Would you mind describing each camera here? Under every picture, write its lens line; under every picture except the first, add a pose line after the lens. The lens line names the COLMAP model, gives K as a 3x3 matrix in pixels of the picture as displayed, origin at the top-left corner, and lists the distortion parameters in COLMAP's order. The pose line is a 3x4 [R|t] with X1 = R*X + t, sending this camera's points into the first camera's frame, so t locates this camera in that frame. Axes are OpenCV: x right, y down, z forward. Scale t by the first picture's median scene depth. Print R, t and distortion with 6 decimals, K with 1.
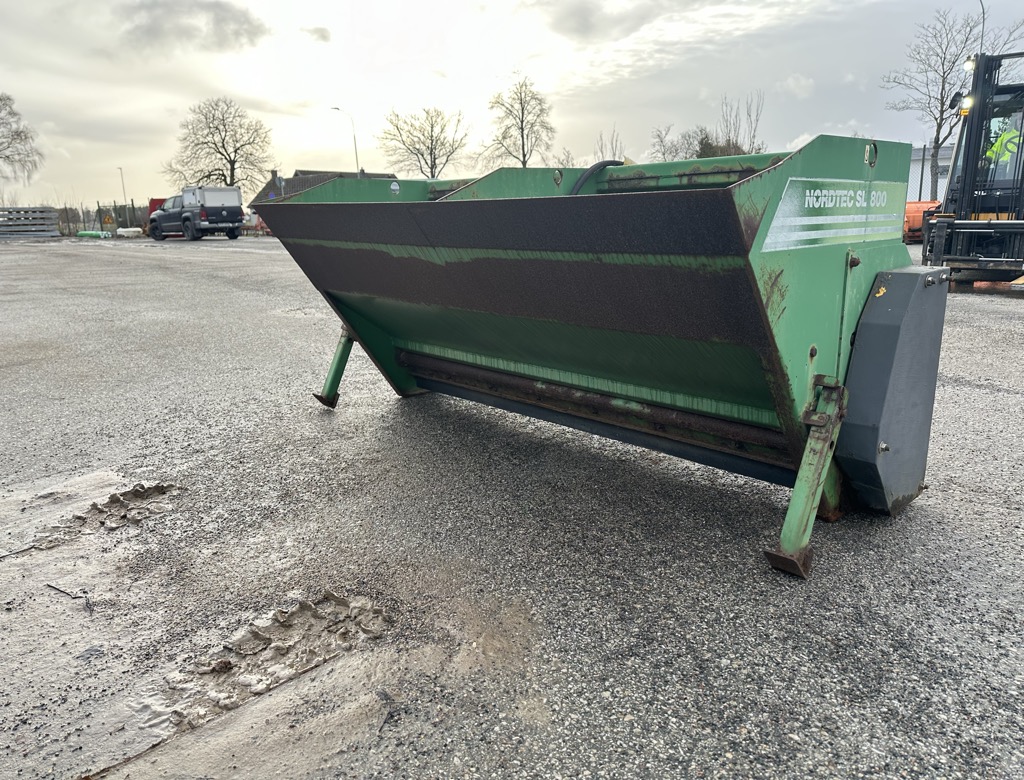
lens RADIAL K [[719.3, 0, 506.2], [0, 719.3, 387.3], [0, 0, 1]] dist [0.026600, -0.032777]
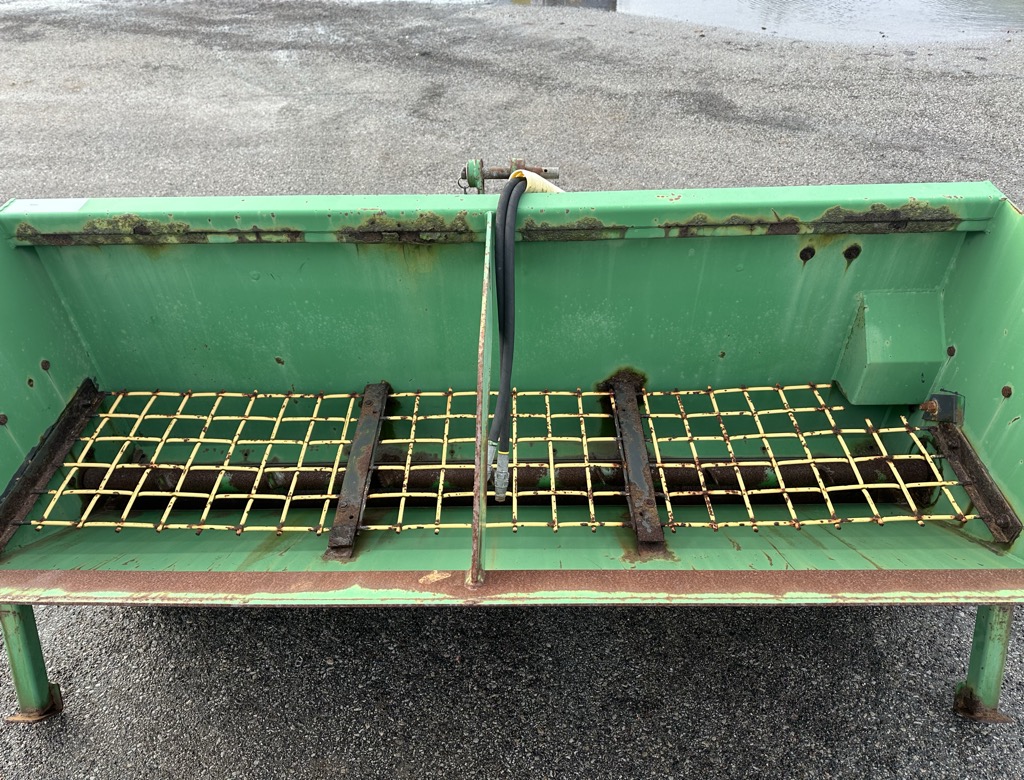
lens RADIAL K [[734.2, 0, 509.9], [0, 734.2, 392.7], [0, 0, 1]] dist [0.037528, -0.046375]
pose [[0.691041, -0.470327, 0.548867, -0.291311], [0.183416, 0.848592, 0.496237, -0.545667], [-0.699158, -0.242249, 0.672677, 0.667081]]
